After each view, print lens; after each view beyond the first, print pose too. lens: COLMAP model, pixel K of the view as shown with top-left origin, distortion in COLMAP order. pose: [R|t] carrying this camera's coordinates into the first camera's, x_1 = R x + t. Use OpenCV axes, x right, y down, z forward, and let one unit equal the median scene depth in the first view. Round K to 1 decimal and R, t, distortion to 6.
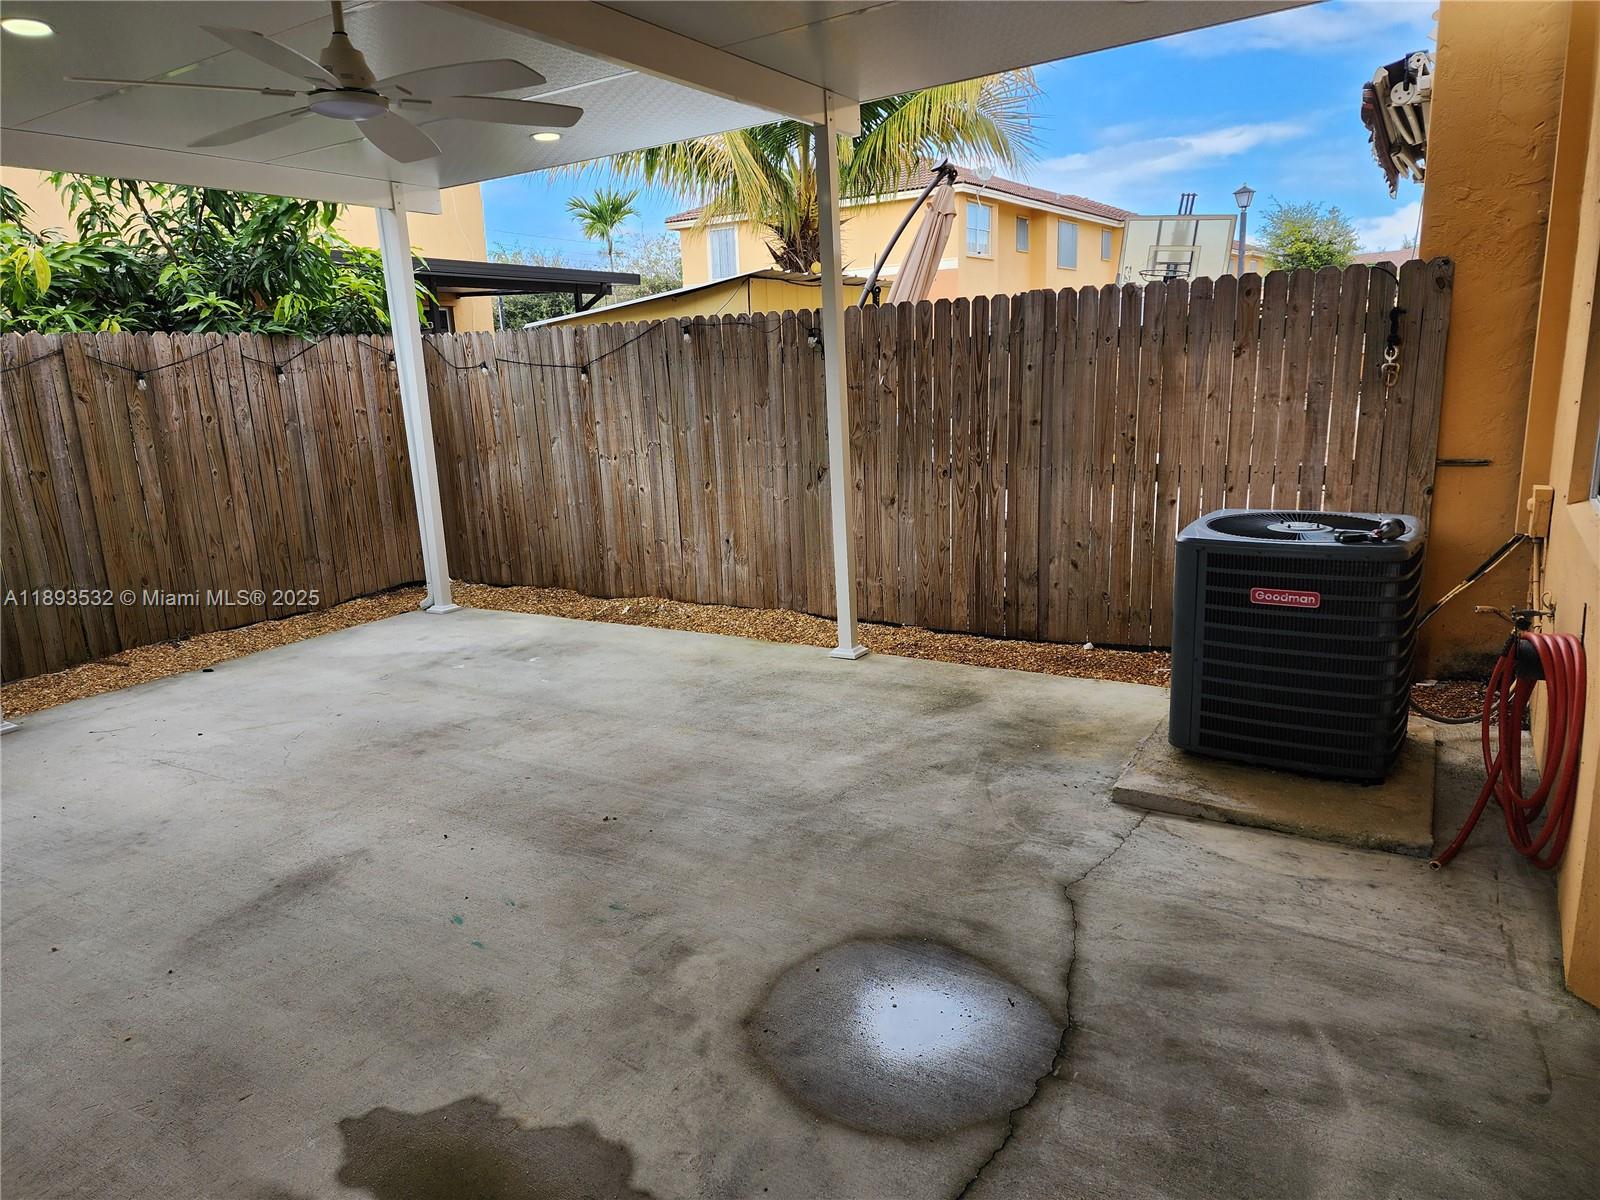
lens RADIAL K [[1060.0, 0, 801.4], [0, 1060.0, 605.2], [0, 0, 1]] dist [0.081376, -0.070830]
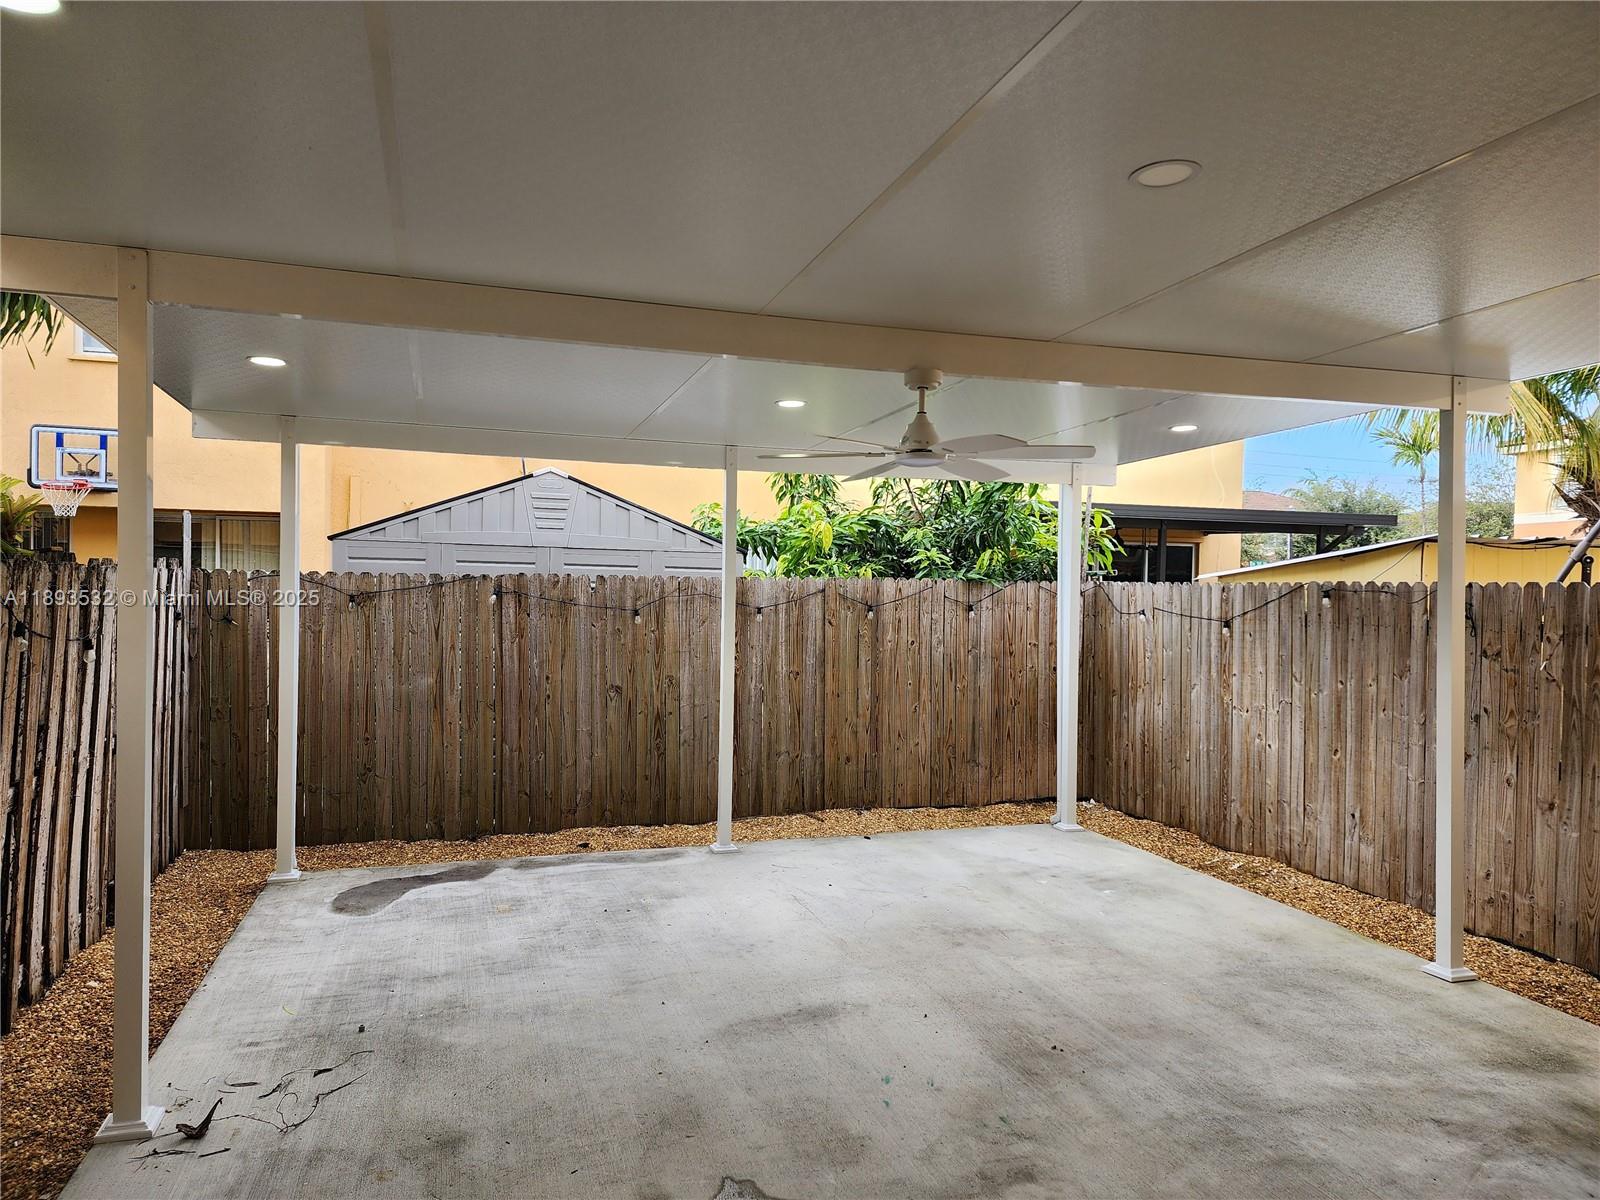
lens RADIAL K [[1060.0, 0, 798.6], [0, 1060.0, 592.1], [0, 0, 1]] dist [0.081376, -0.070830]
pose [[0.761422, 0.056109, -0.645824, 0.176446], [-0.191398, 0.971293, -0.141270, -0.027360], [0.619357, 0.231175, 0.750303, -0.056237]]
